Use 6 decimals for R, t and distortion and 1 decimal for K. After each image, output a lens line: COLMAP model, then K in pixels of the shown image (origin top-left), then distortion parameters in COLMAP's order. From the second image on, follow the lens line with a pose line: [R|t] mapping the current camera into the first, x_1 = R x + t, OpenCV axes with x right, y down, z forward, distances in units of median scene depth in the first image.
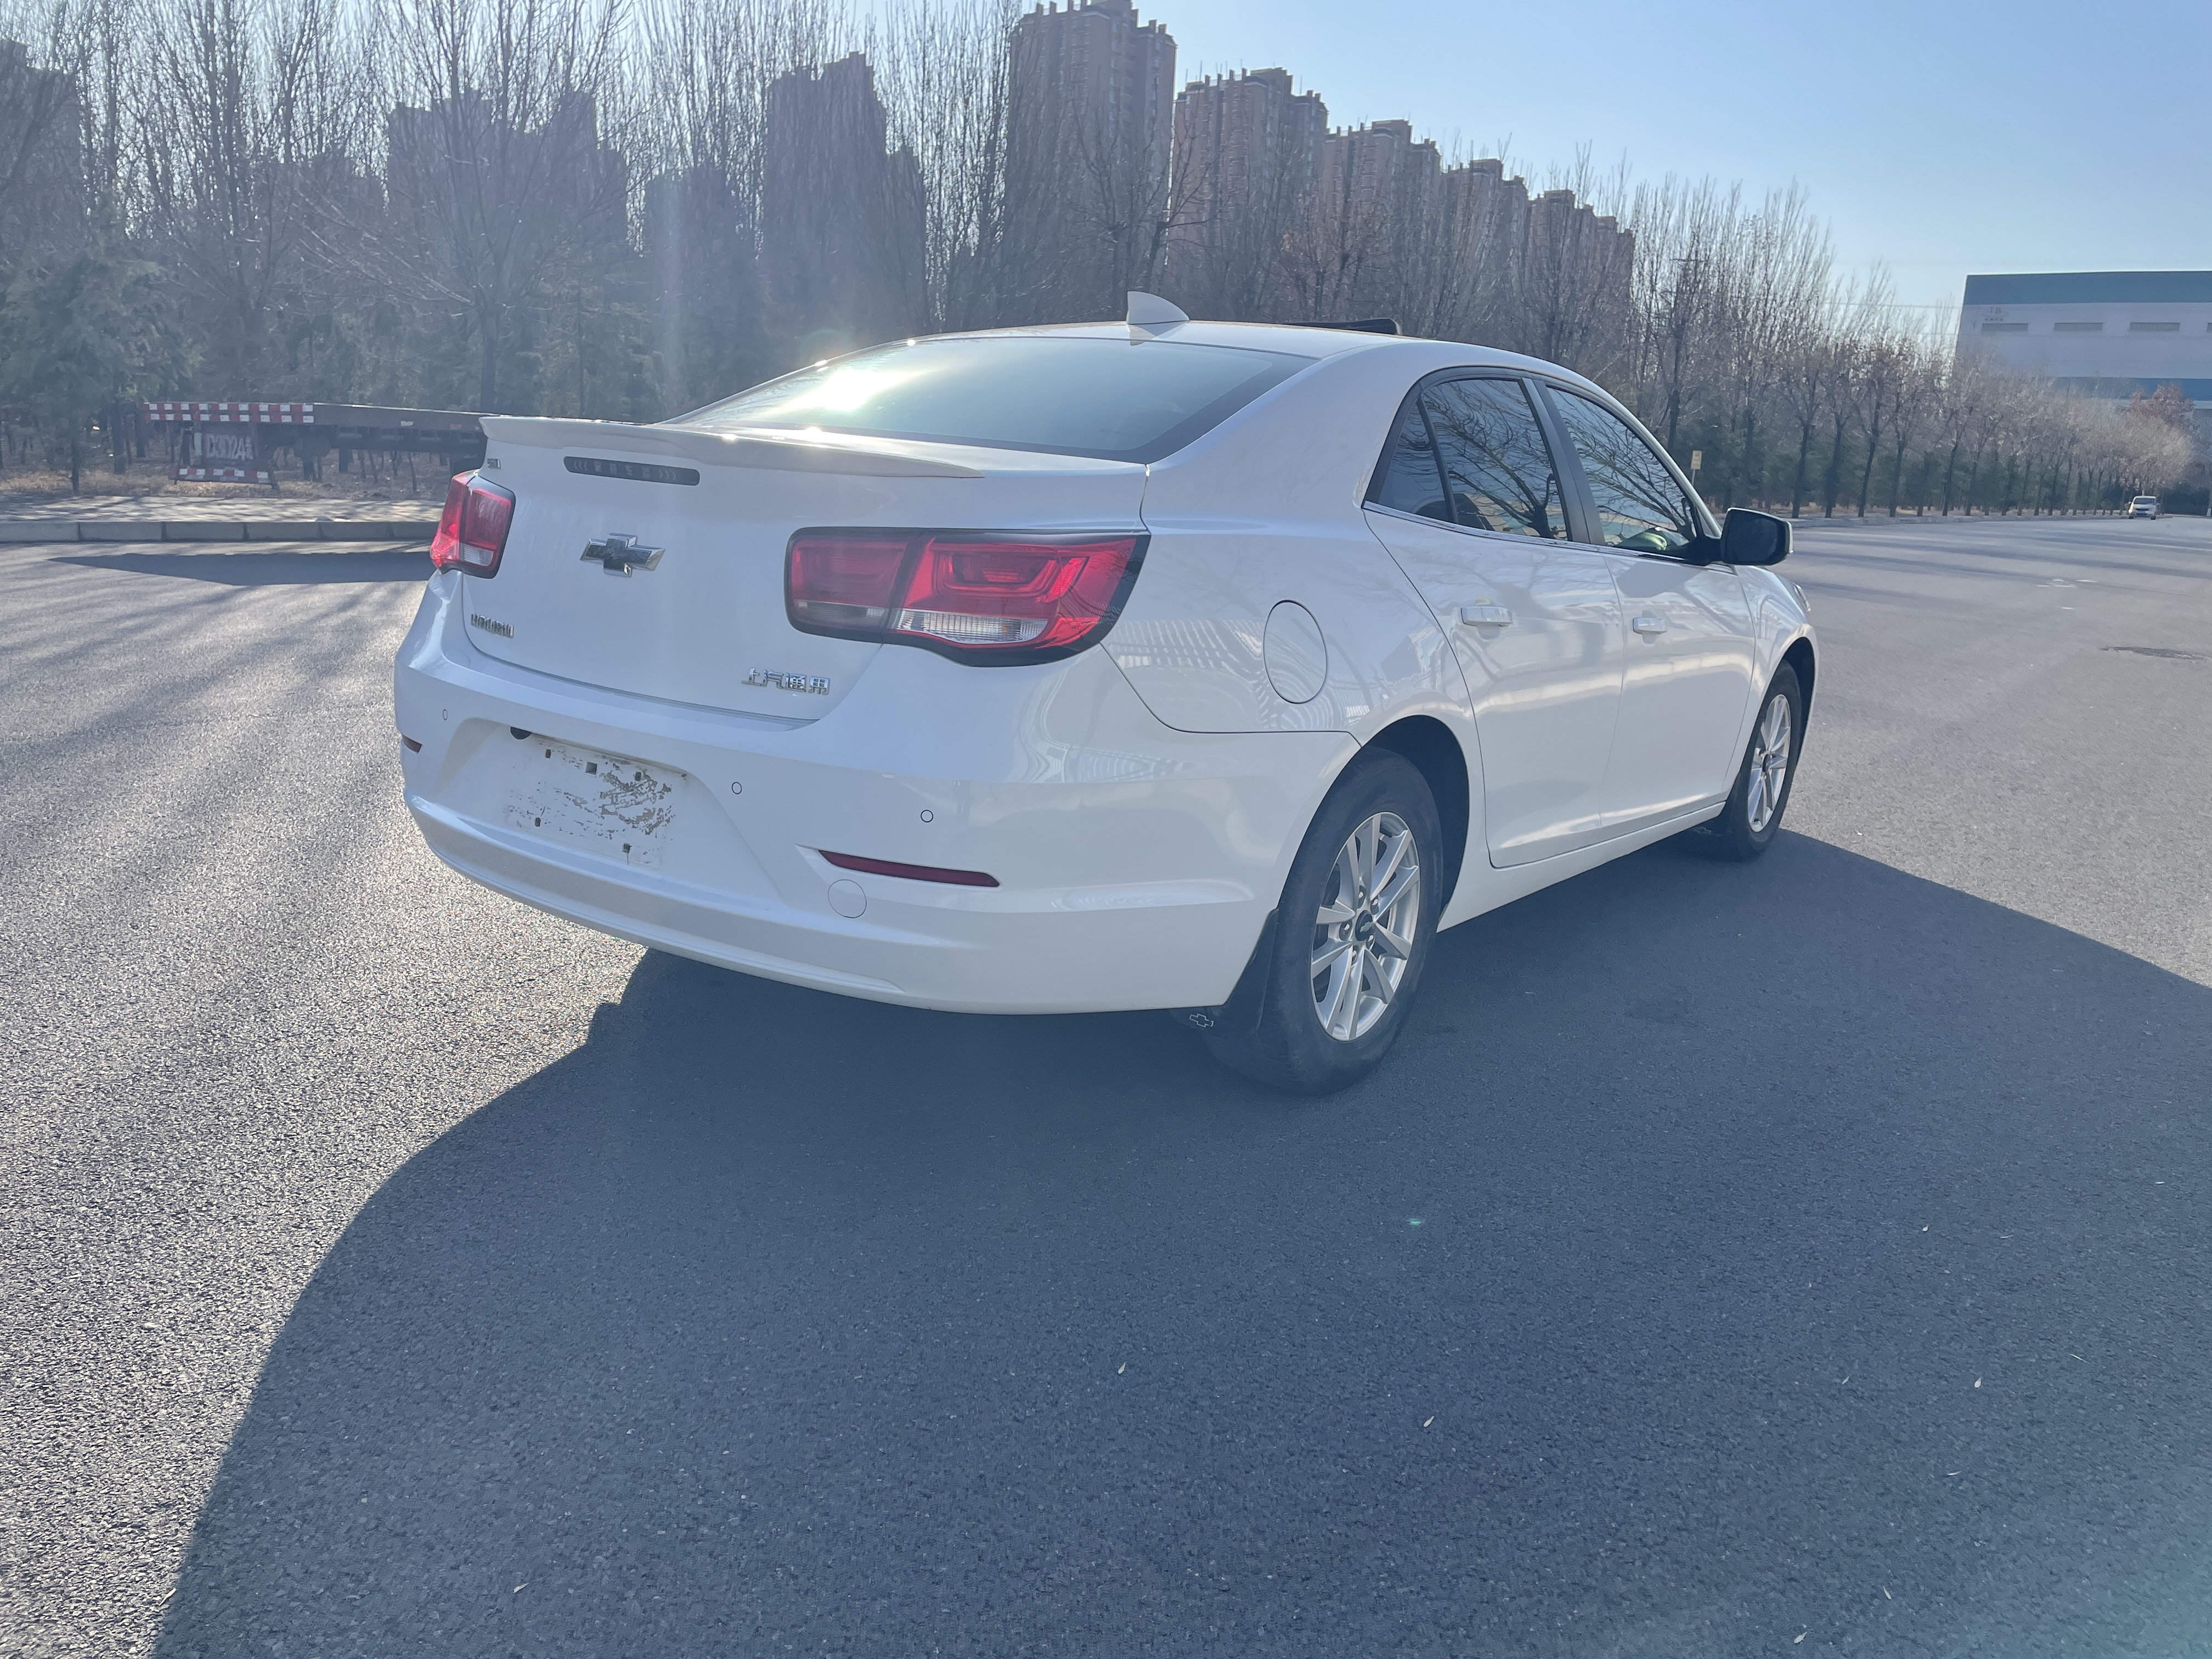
lens RADIAL K [[1725.2, 0, 1112.5], [0, 1725.2, 841.4], [0, 0, 1]] dist [0.078897, -0.087558]
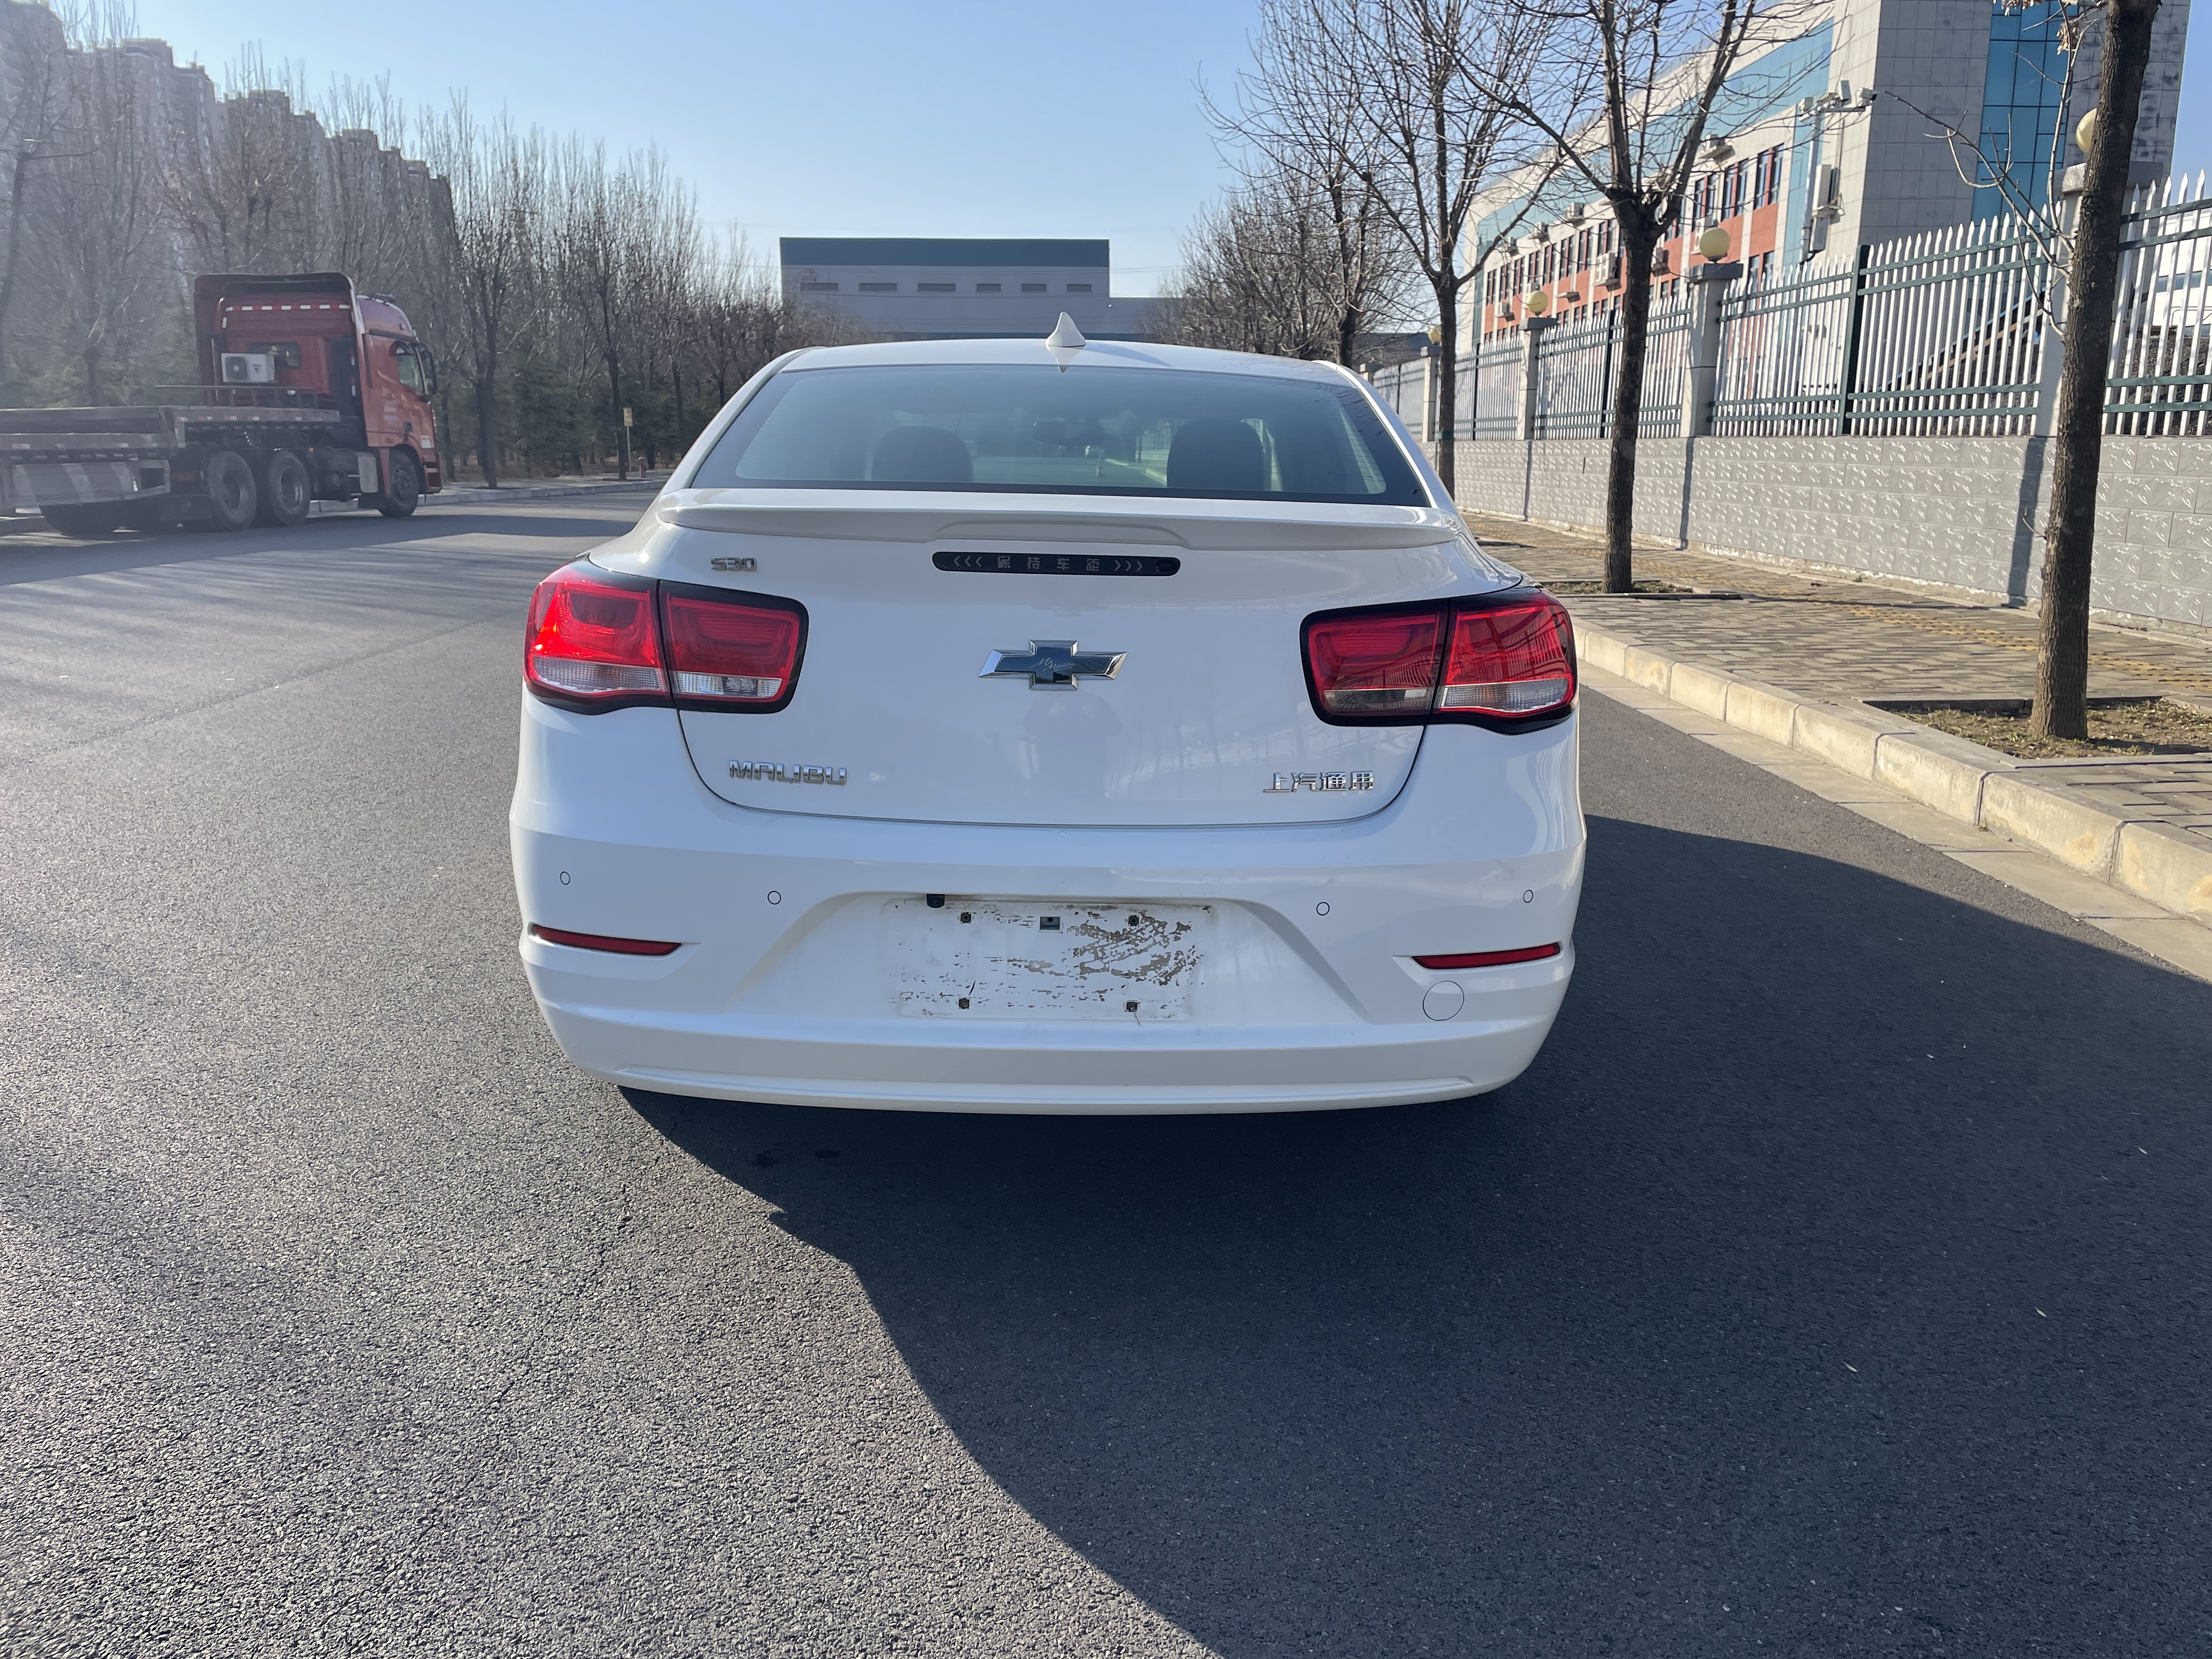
lens RADIAL K [[1725.2, 0, 1105.5], [0, 1725.2, 820.4], [0, 0, 1]] dist [0.078897, -0.087558]
pose [[0.793313, -0.175700, 0.582910, -0.757715], [0.165925, 0.983604, 0.070662, -0.145657], [-0.585768, 0.040662, 0.809458, 0.318567]]
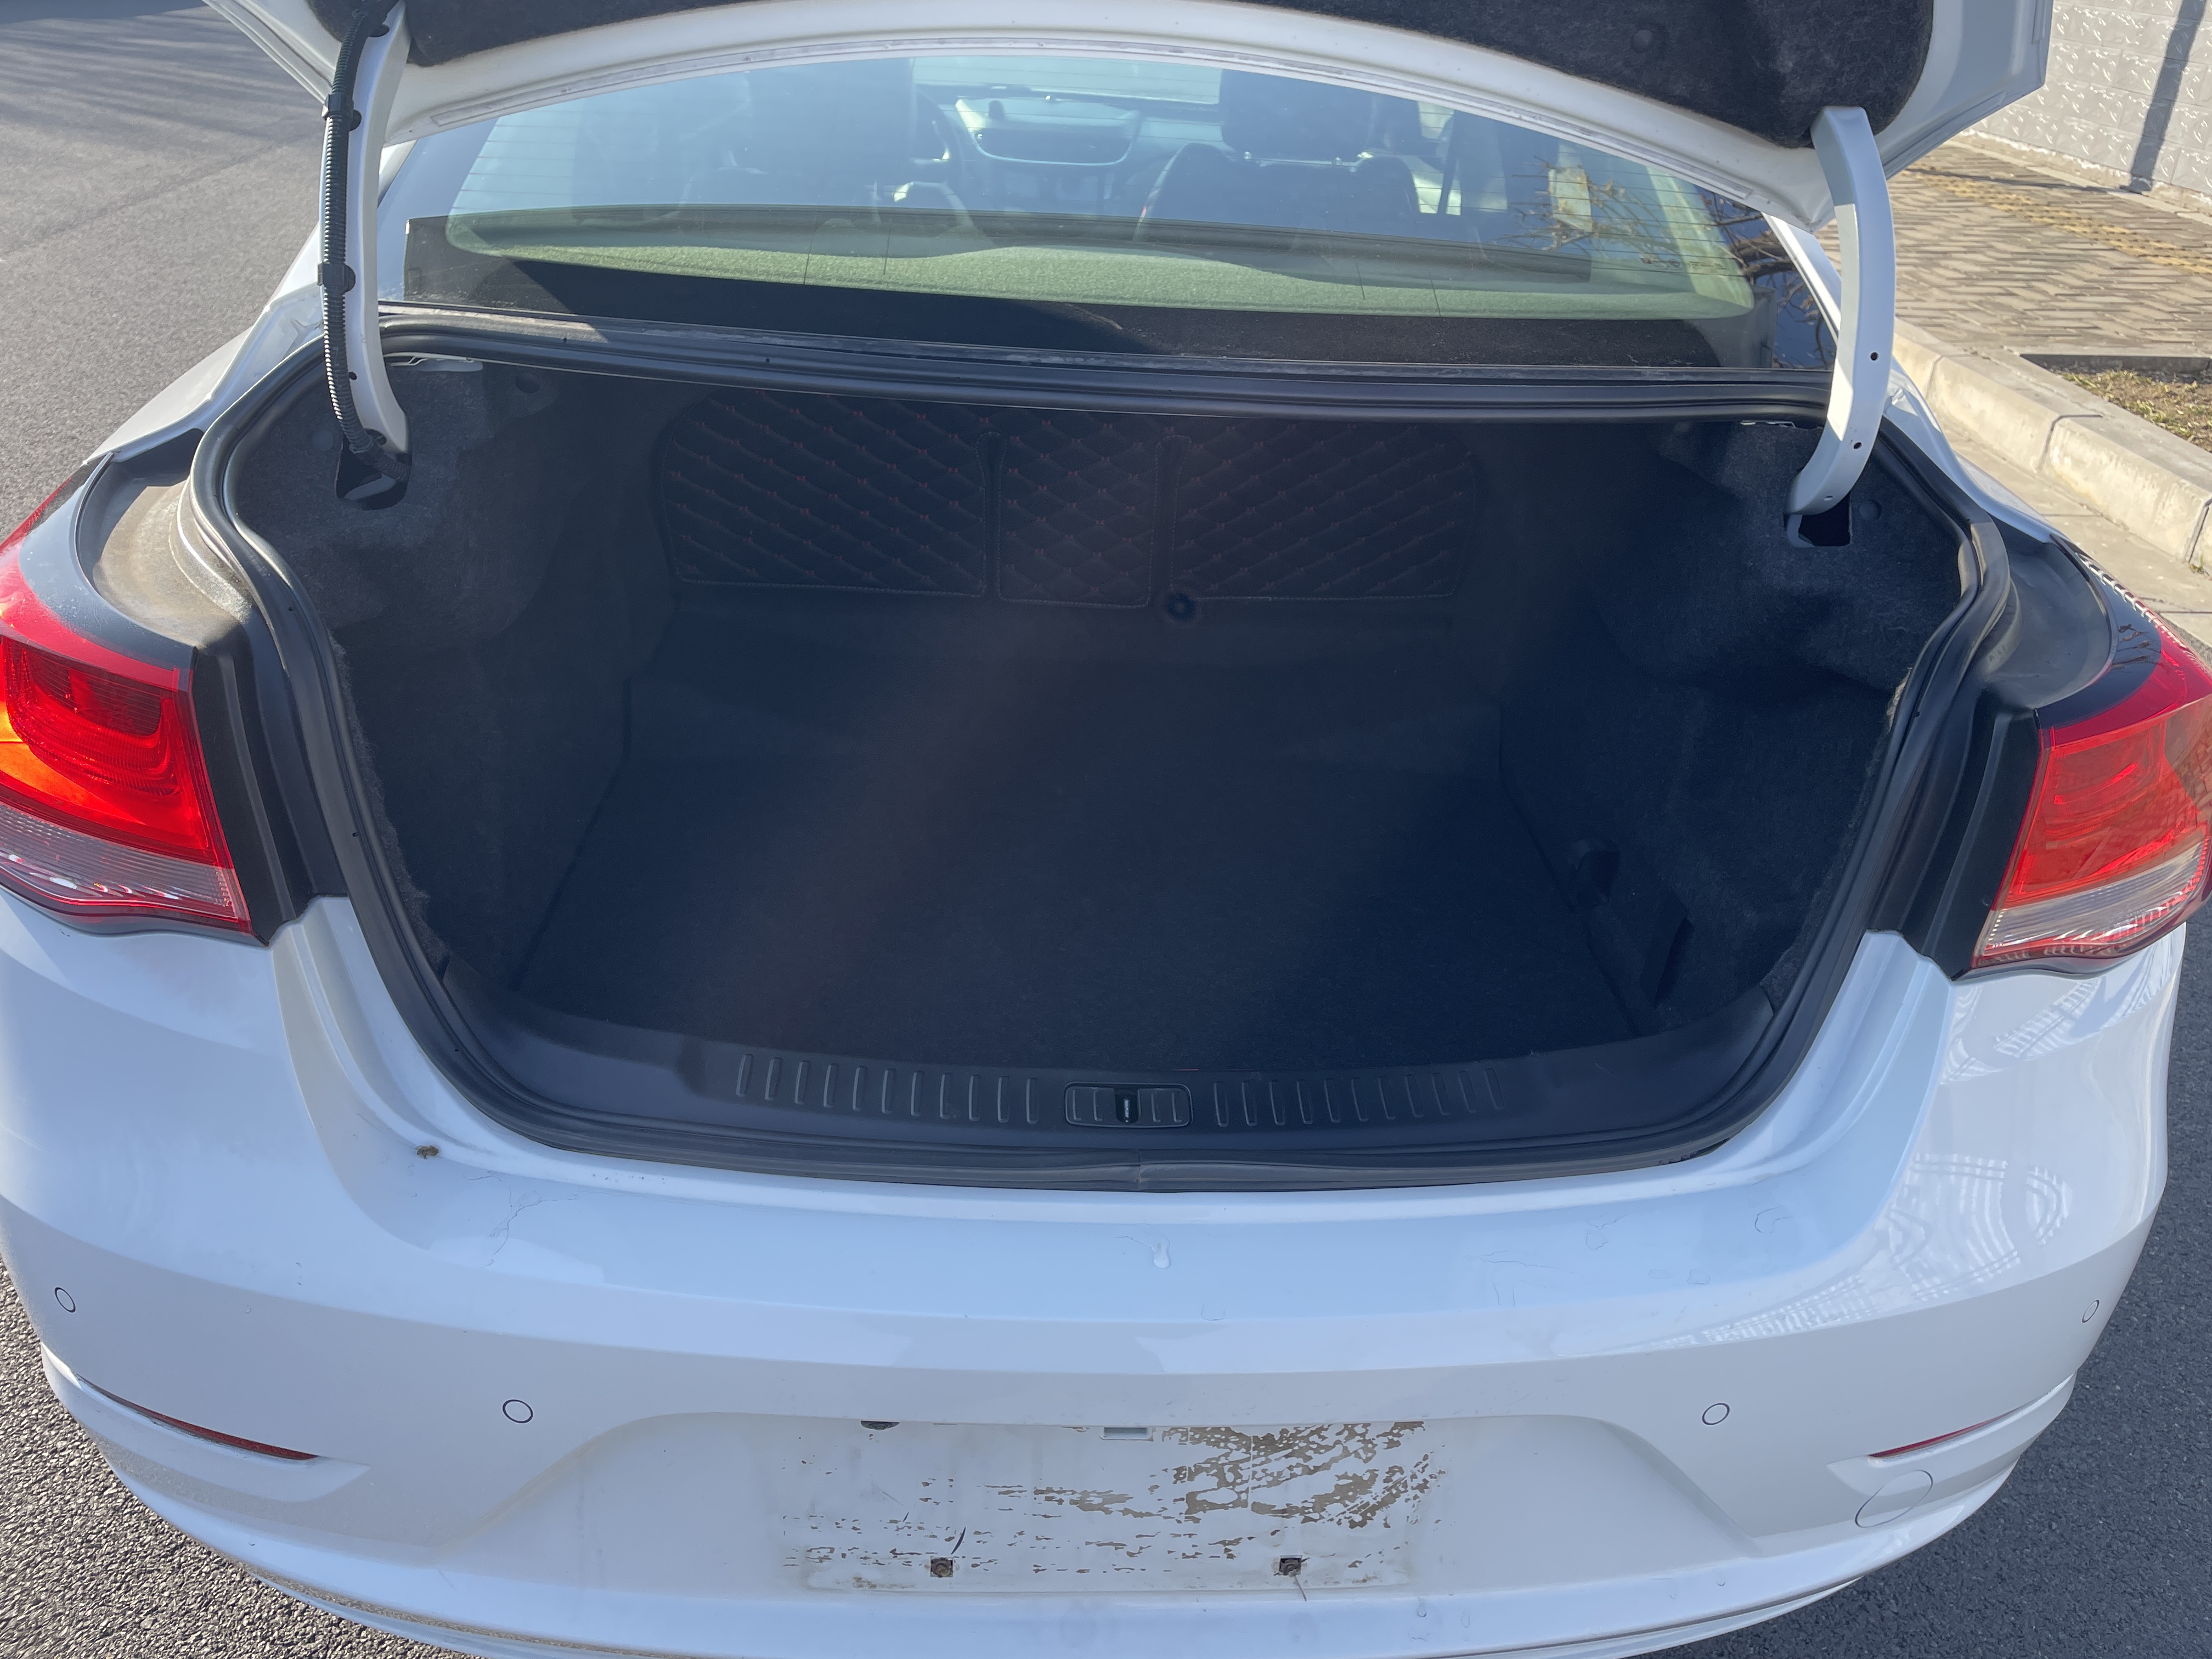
lens RADIAL K [[1725.2, 0, 1124.7], [0, 1725.2, 837.5], [0, 0, 1]] dist [0.078897, -0.087558]
pose [[0.771881, -0.316856, 0.551183, -0.477560], [0.129230, 0.927053, 0.351956, -0.302394], [-0.622495, -0.200438, 0.756521, 0.739813]]
